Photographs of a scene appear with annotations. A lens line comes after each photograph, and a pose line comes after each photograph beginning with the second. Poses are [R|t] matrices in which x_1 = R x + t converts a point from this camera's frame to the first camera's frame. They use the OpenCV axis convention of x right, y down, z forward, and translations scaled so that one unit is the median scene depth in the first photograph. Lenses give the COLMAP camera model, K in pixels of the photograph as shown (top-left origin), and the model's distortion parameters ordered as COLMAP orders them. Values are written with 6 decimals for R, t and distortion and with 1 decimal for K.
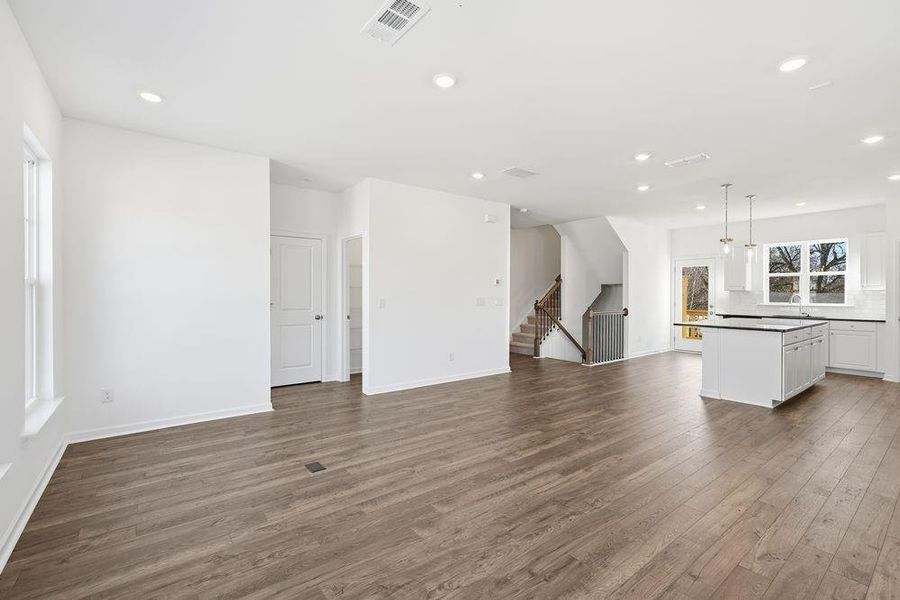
lens RADIAL K [[399.9, 0, 449.0], [0, 399.9, 296.1], [0, 0, 1]] dist [-0.018744, 0.008041]
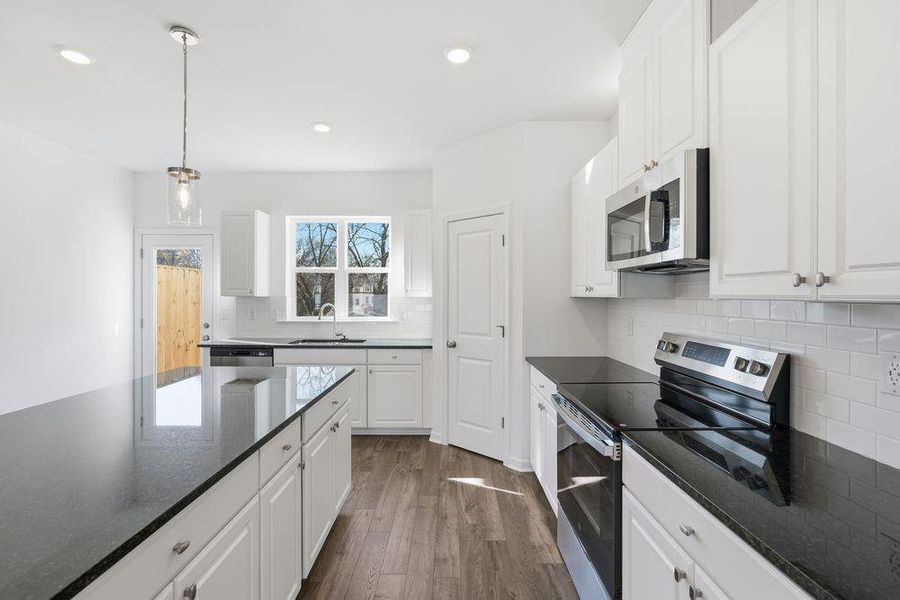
lens RADIAL K [[399.9, 0, 449.0], [0, 399.9, 296.1], [0, 0, 1]] dist [-0.018744, 0.008041]
pose [[0.606671, -0.005525, 0.794934, 1.066190], [0.005772, 0.999980, 0.002545, -0.031596], [-0.794932, 0.003044, 0.606690, 1.029496]]
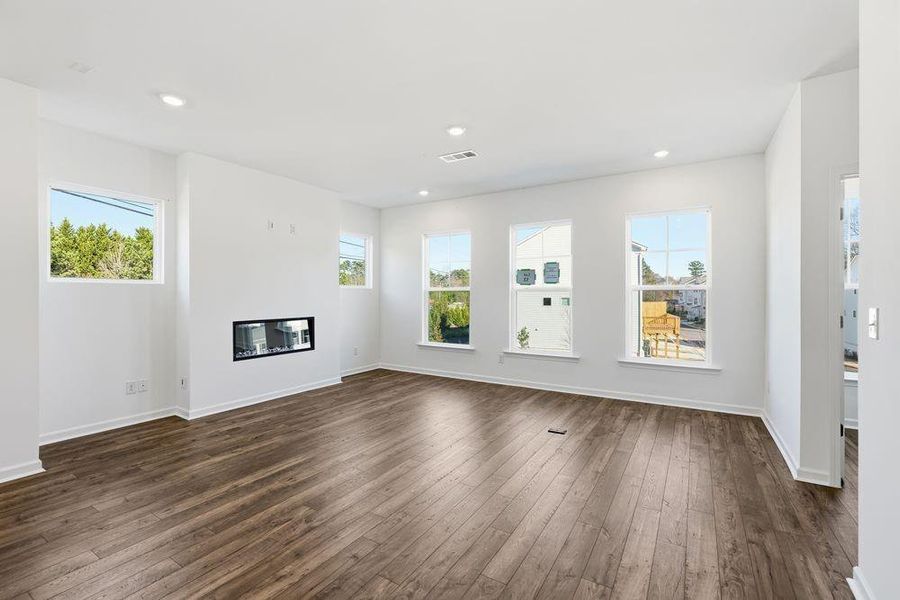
lens RADIAL K [[396.8, 0, 448.6], [0, 396.8, 295.3], [0, 0, 1]] dist [-0.015537, 0.000482]
pose [[-0.938338, -0.002657, -0.345709, 0.361925], [-0.004595, 0.999978, 0.004789, -0.007505], [0.345689, 0.006082, -0.938330, 1.741062]]
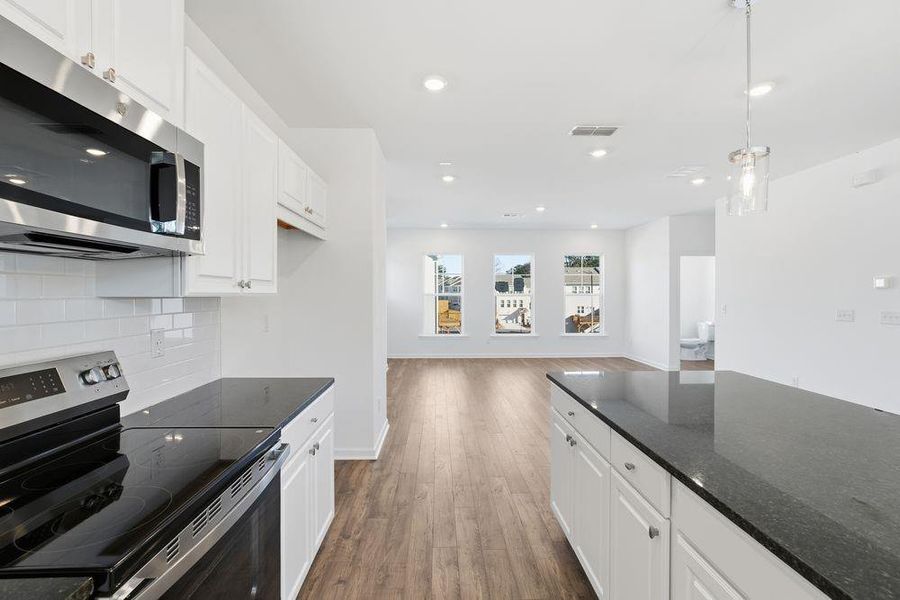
lens RADIAL K [[396.8, 0, 448.6], [0, 396.8, 295.3], [0, 0, 1]] dist [-0.015537, 0.000482]
pose [[-0.592093, -0.002155, -0.805867, 1.709466], [-0.009206, 0.999949, 0.004089, -0.030227], [0.805817, 0.009840, -0.592083, 1.535479]]
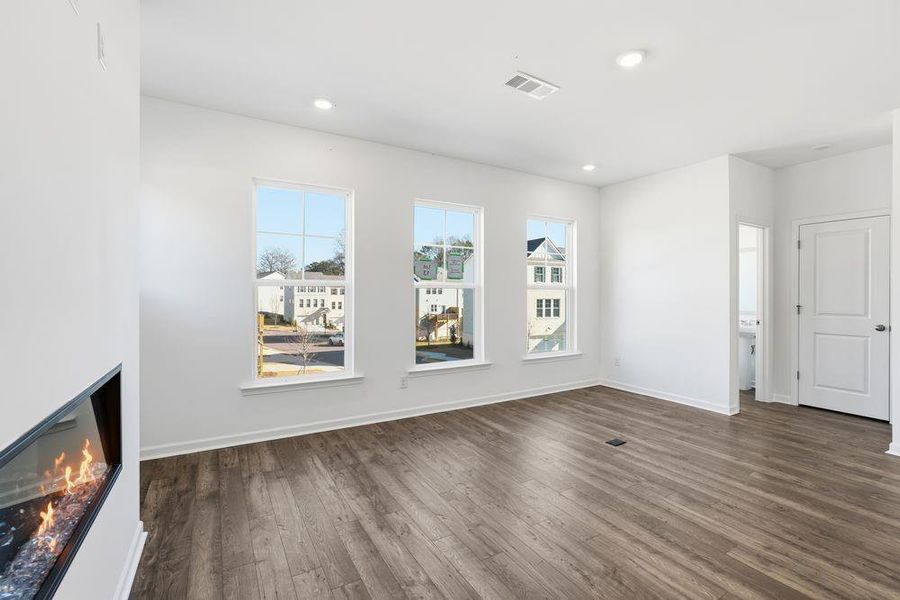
lens RADIAL K [[399.9, 0, 449.0], [0, 399.9, 296.1], [0, 0, 1]] dist [-0.018744, 0.008041]
pose [[-0.122152, 0.003313, -0.992506, 0.739717], [-0.008139, 0.999957, 0.004340, 0.000913], [0.992478, 0.008609, -0.122120, 0.552118]]
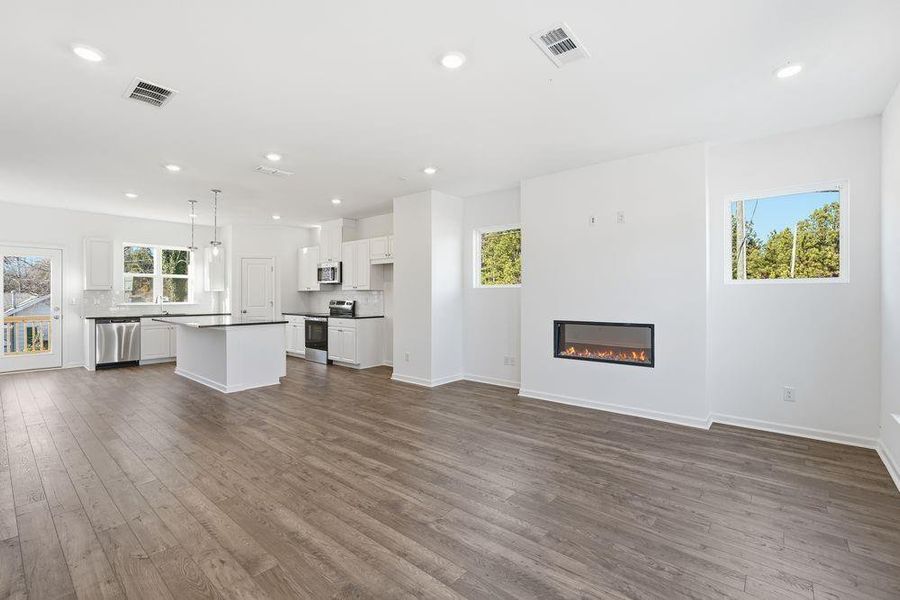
lens RADIAL K [[399.9, 0, 449.0], [0, 399.9, 296.1], [0, 0, 1]] dist [-0.018744, 0.008041]
pose [[-0.206651, -0.005477, 0.978399, -0.711099], [0.003628, 0.999973, 0.006364, -0.006891], [-0.978408, 0.004865, -0.206626, 0.942939]]
